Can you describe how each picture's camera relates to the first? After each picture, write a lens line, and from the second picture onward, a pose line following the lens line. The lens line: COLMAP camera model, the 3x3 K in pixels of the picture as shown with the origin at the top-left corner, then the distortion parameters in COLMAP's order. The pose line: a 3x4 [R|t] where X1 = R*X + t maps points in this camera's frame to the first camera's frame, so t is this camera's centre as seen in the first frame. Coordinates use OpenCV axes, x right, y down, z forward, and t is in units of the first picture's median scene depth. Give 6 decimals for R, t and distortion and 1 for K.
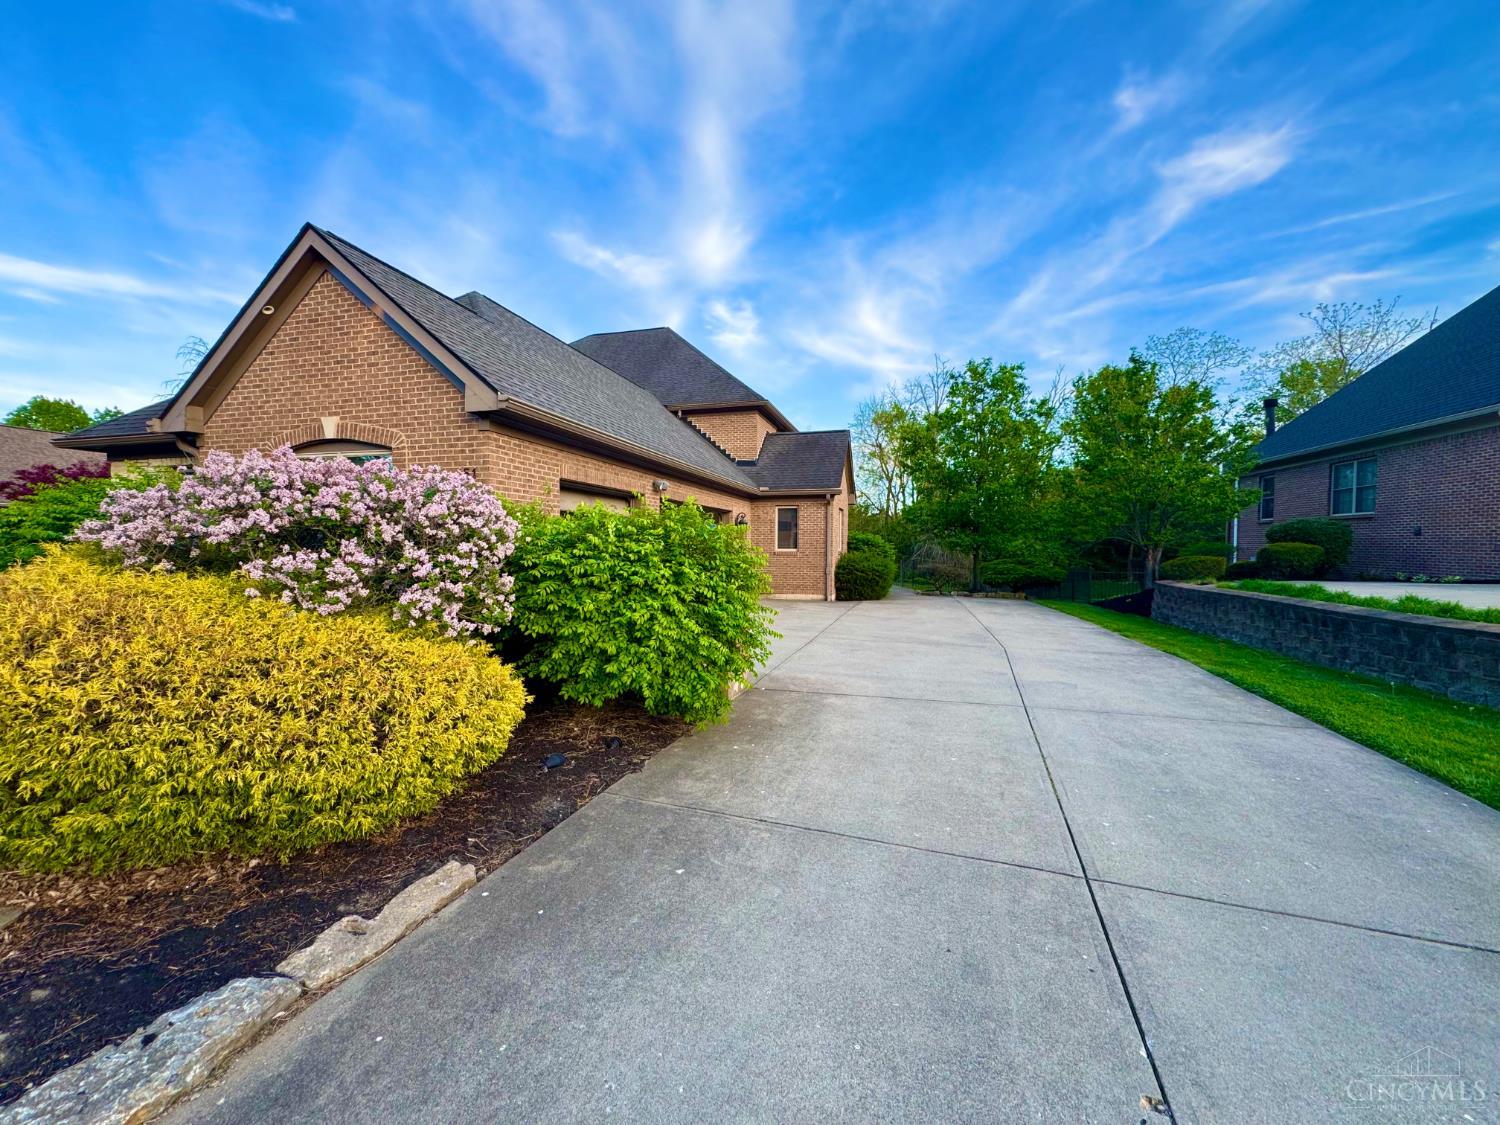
lens RADIAL K [[598.6, 0, 747.5], [0, 598.6, 535.0], [0, 0, 1]] dist [0.001741, 0.000098]
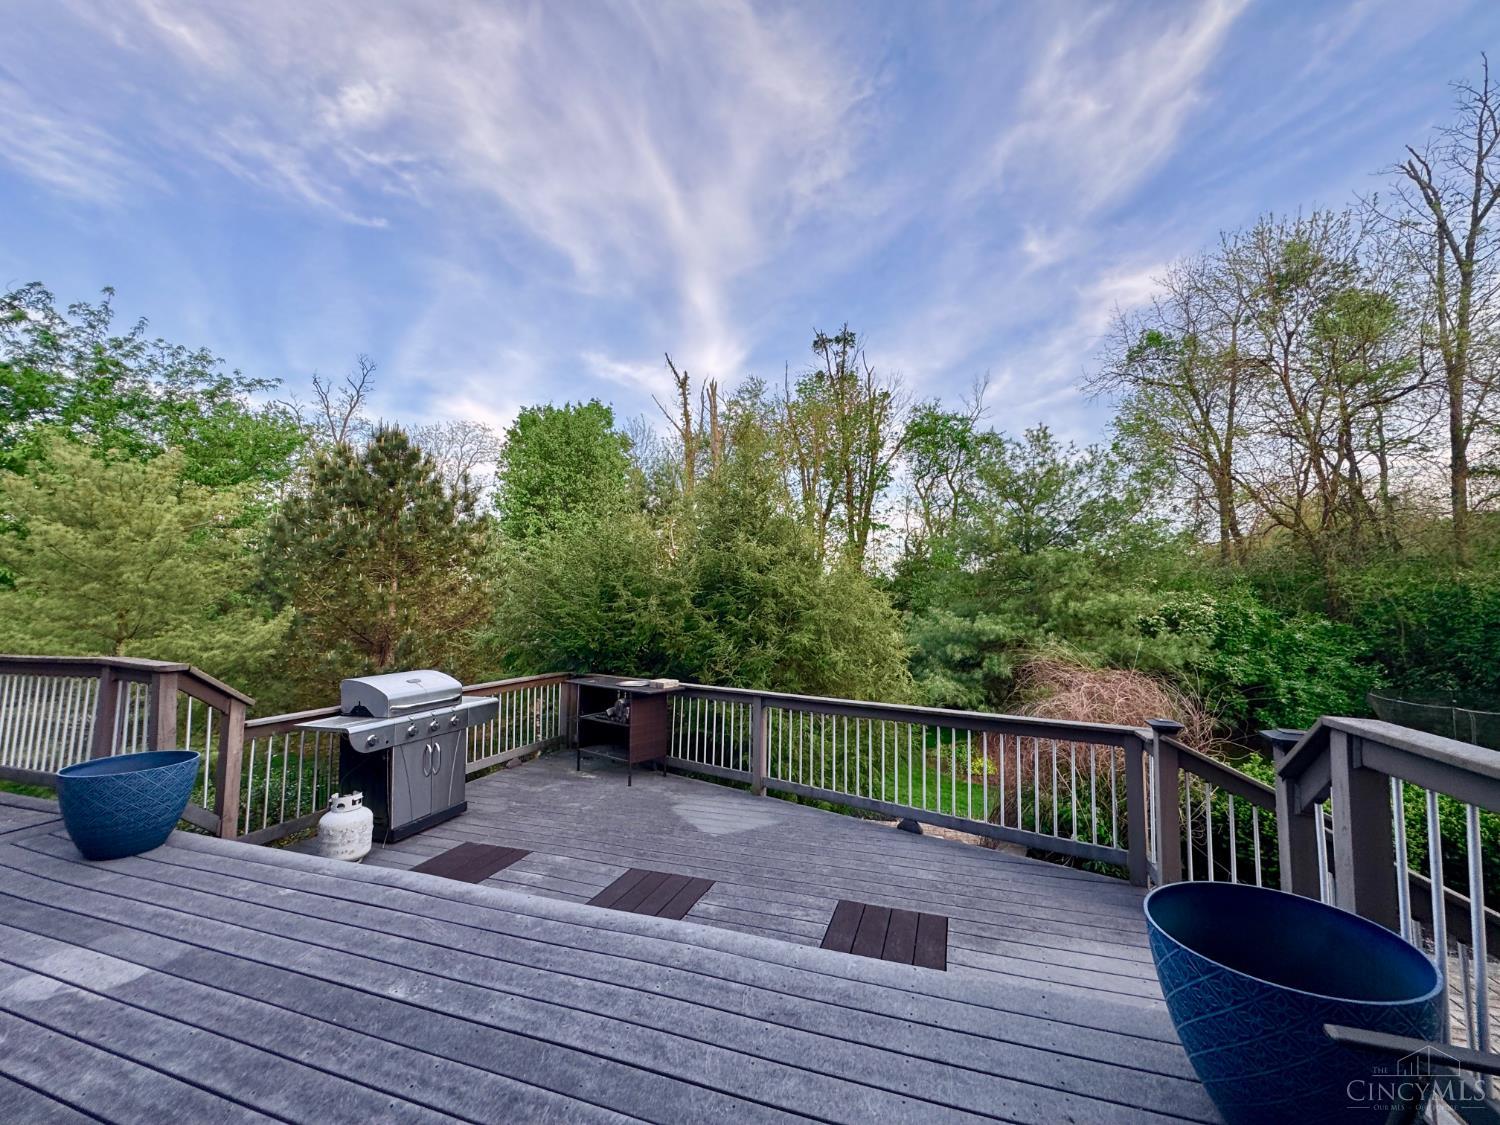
lens RADIAL K [[598.6, 0, 747.2], [0, 598.6, 560.5], [0, 0, 1]] dist [0.001741, 0.000098]
pose [[0.997884, -0.014130, -0.063458, 0.103602], [0.010264, 0.998095, -0.060840, -0.011440], [0.064197, 0.060060, 0.996128, -0.214232]]
